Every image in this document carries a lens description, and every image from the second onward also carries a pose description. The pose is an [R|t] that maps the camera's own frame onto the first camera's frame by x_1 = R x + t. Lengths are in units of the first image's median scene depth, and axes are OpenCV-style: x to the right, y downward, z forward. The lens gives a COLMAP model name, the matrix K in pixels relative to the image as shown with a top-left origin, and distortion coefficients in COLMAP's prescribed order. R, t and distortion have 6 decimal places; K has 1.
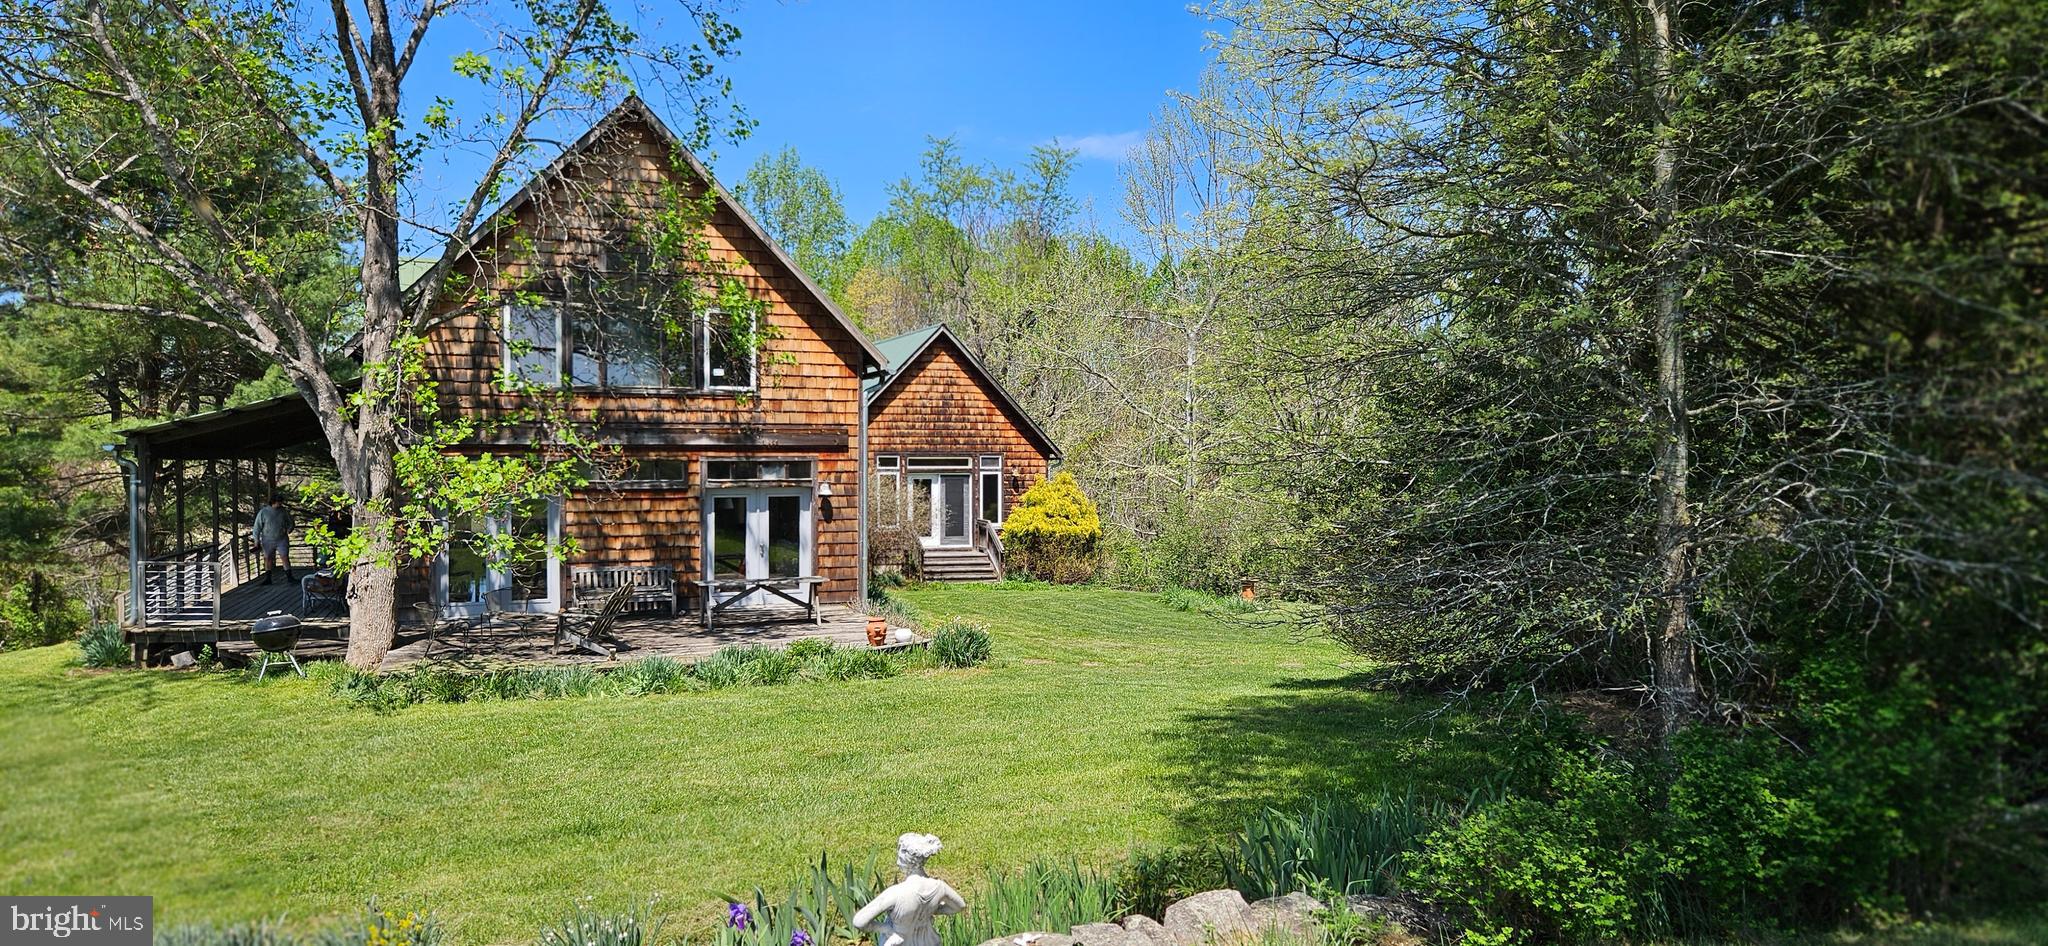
lens RADIAL K [[1350.9, 0, 1024.0], [0, 1350.9, 473.0], [0, 0, 1]] dist [0.043983, -0.022896]
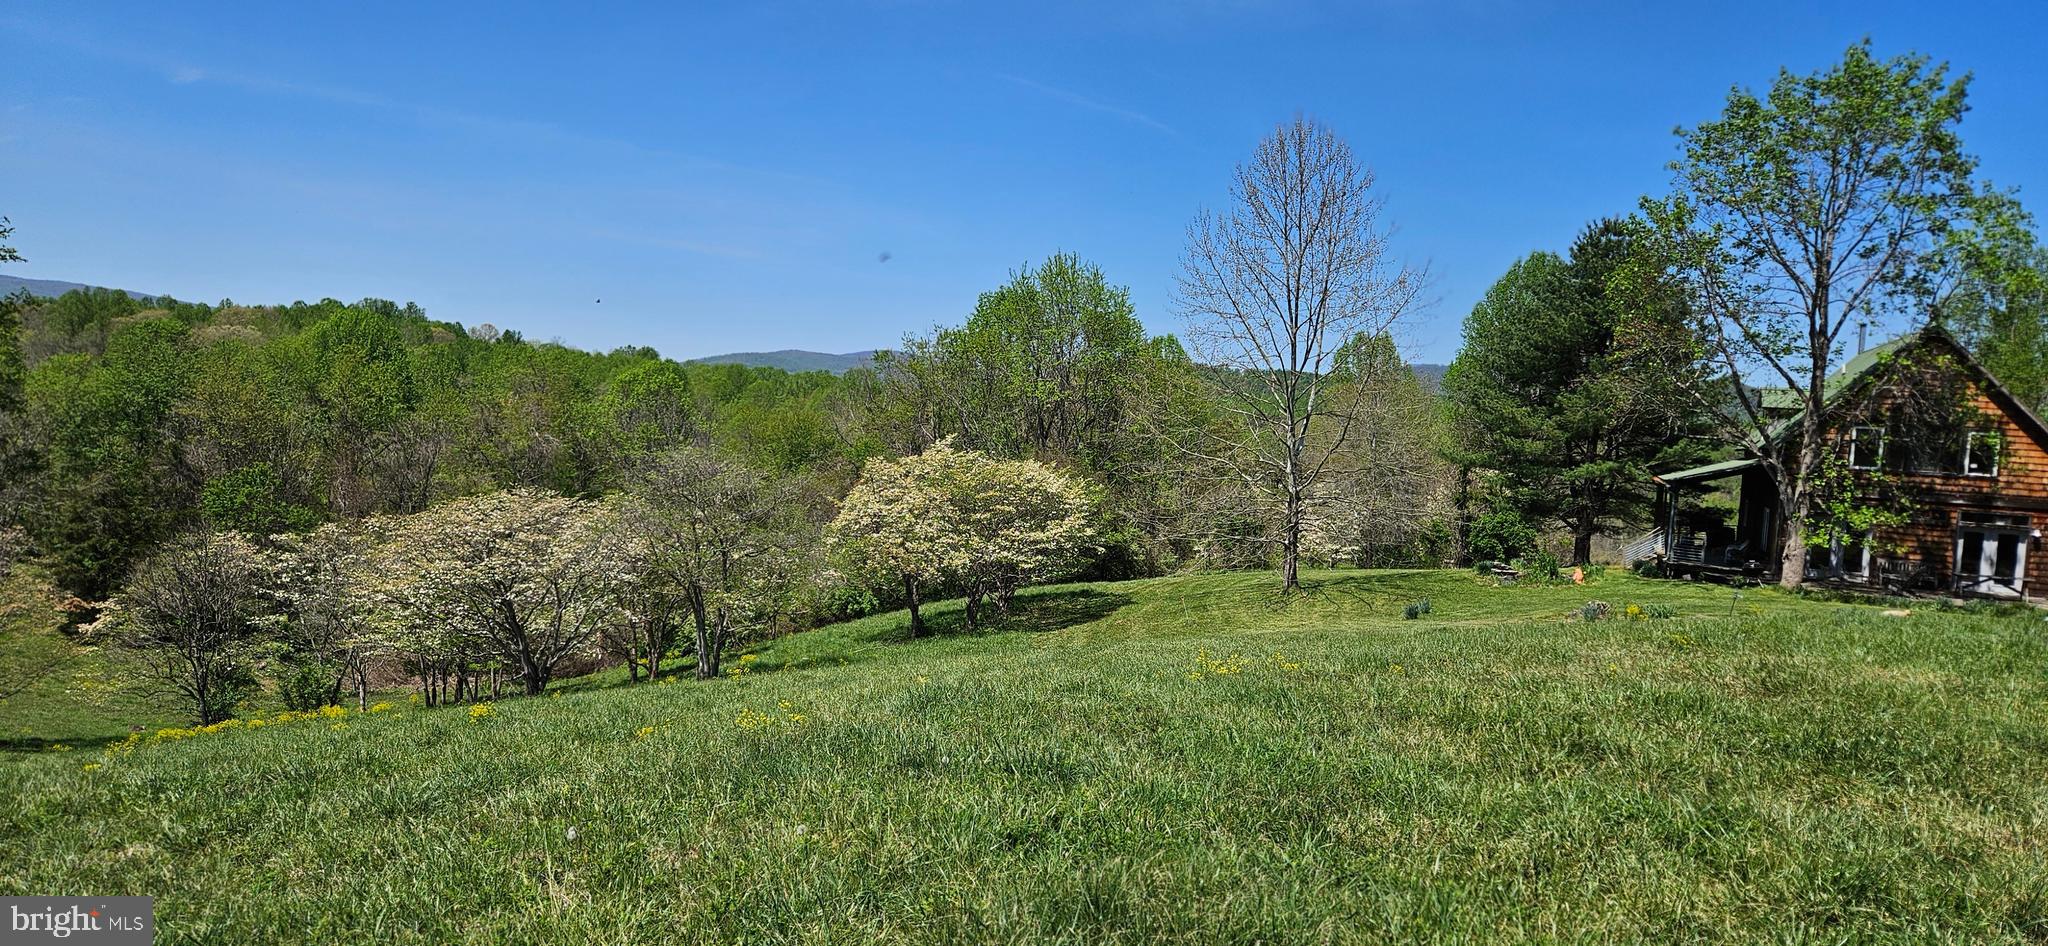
lens RADIAL K [[1350.9, 0, 1024.0], [0, 1350.9, 473.0], [0, 0, 1]] dist [0.043983, -0.022896]
pose [[0.712557, 0.073980, -0.697703, 0.170599], [-0.071054, 0.996922, 0.033140, -0.033652], [0.698007, 0.025960, 0.715621, -1.315181]]
